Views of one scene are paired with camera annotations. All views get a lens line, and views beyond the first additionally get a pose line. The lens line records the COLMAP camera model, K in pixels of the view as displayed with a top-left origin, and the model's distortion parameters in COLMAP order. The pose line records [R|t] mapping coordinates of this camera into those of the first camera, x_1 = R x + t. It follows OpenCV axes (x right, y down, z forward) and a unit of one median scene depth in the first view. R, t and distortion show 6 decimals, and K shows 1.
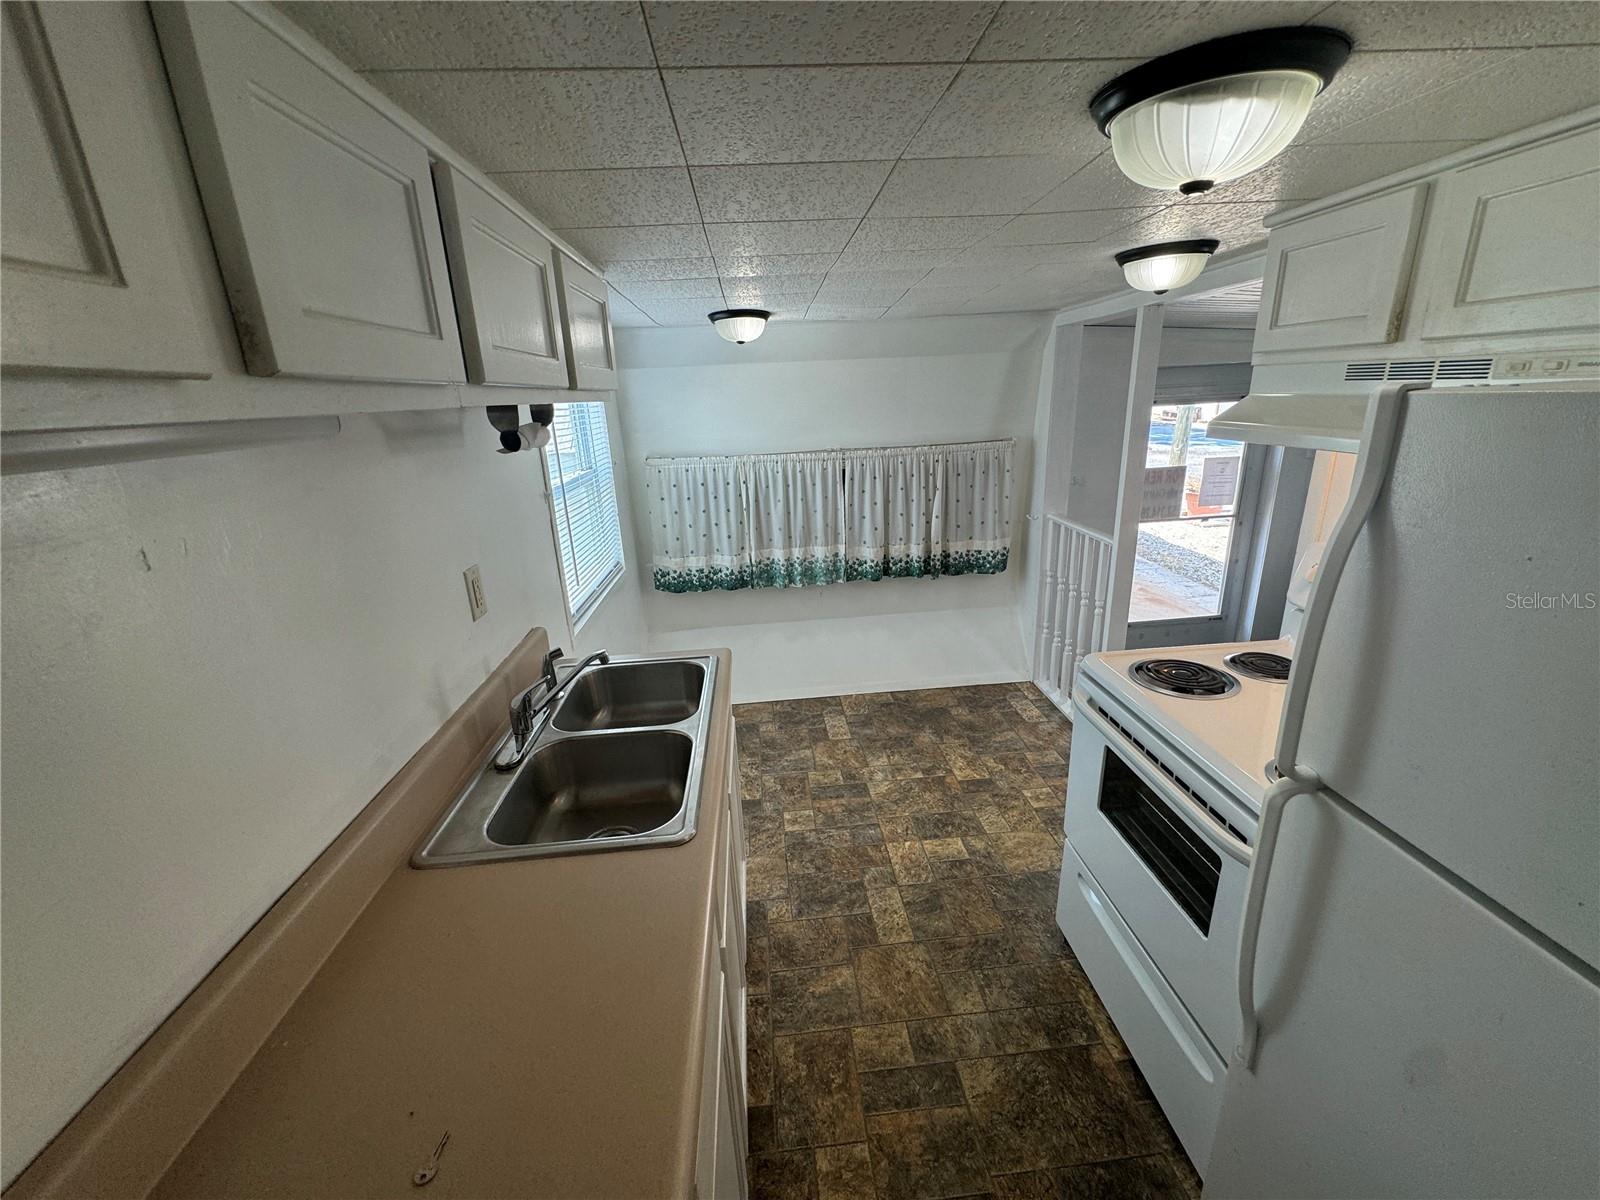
lens RADIAL K [[642.1, 0, 803.8], [0, 642.1, 599.3], [0, 0, 1]] dist [-0.001625, -0.000252]
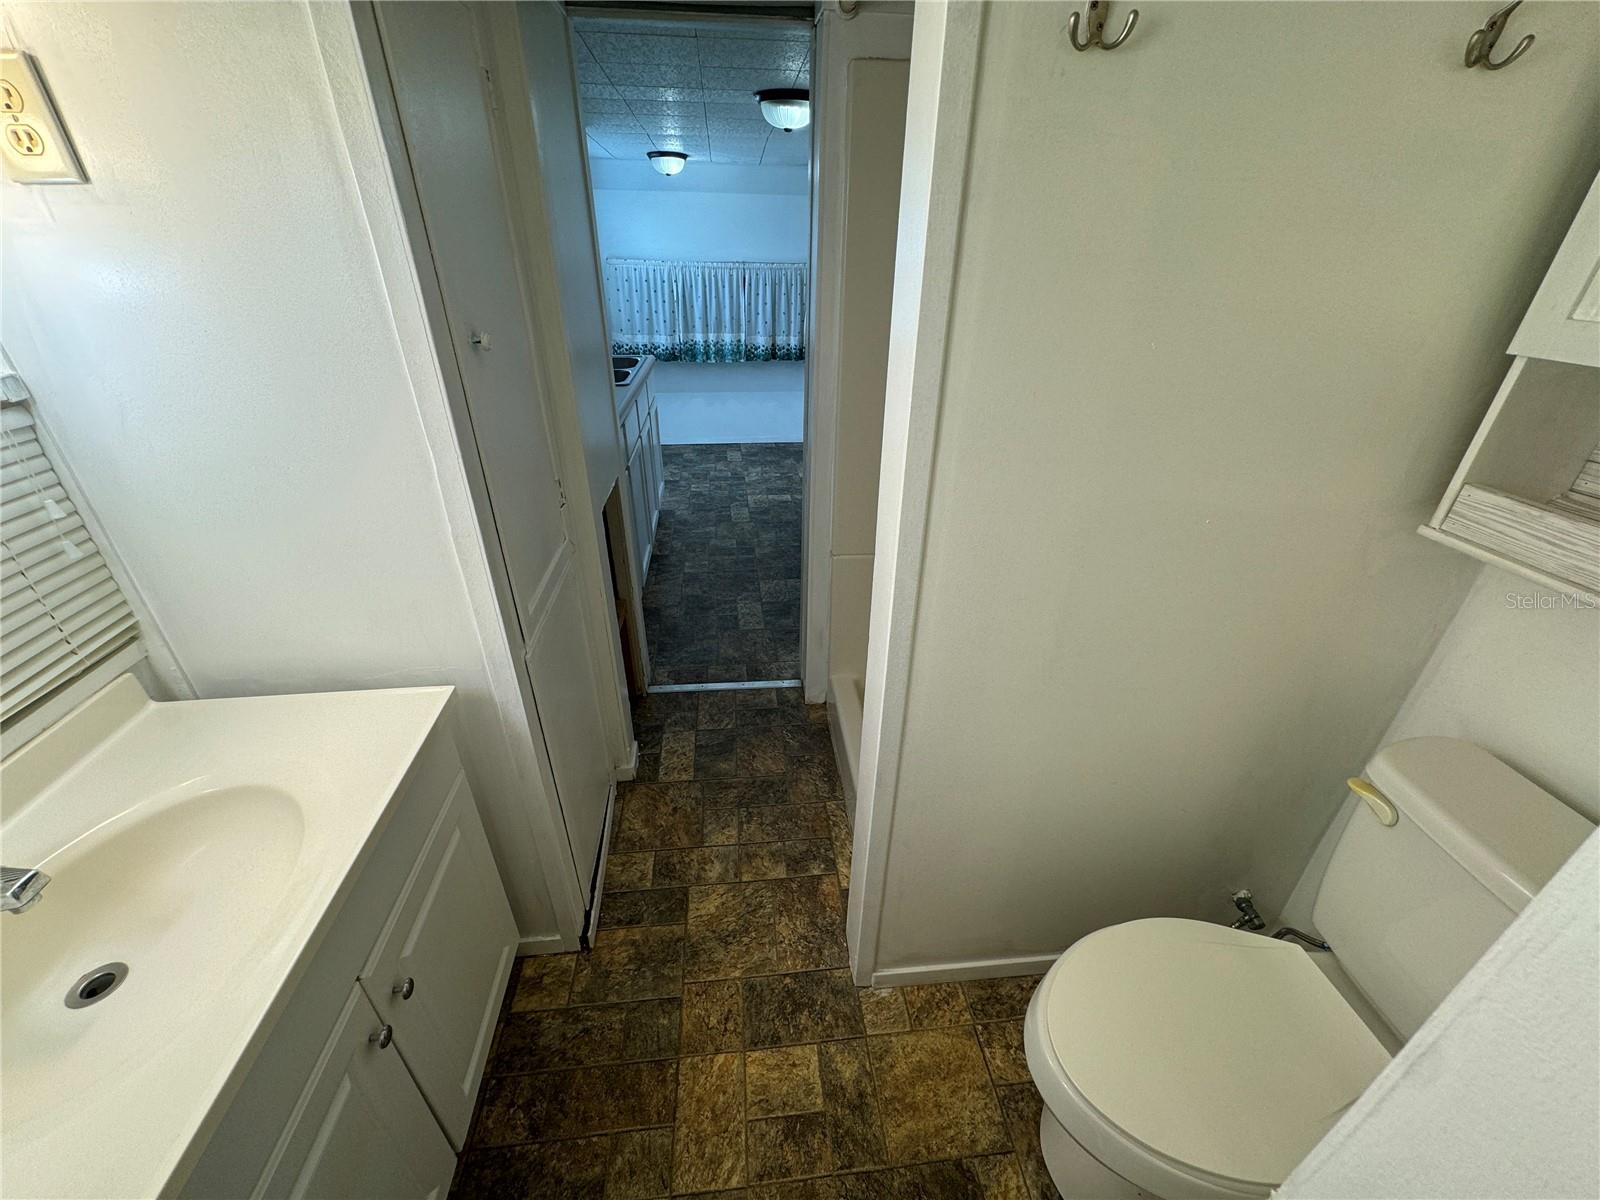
lens RADIAL K [[642.1, 0, 801.7], [0, 642.1, 596.1], [0, 0, 1]] dist [-0.001625, -0.000252]
pose [[0.997520, 0.037900, 0.059303, 0.132823], [-0.048348, 0.981344, 0.186080, 0.230918], [-0.051144, -0.188486, 0.980743, -0.570272]]
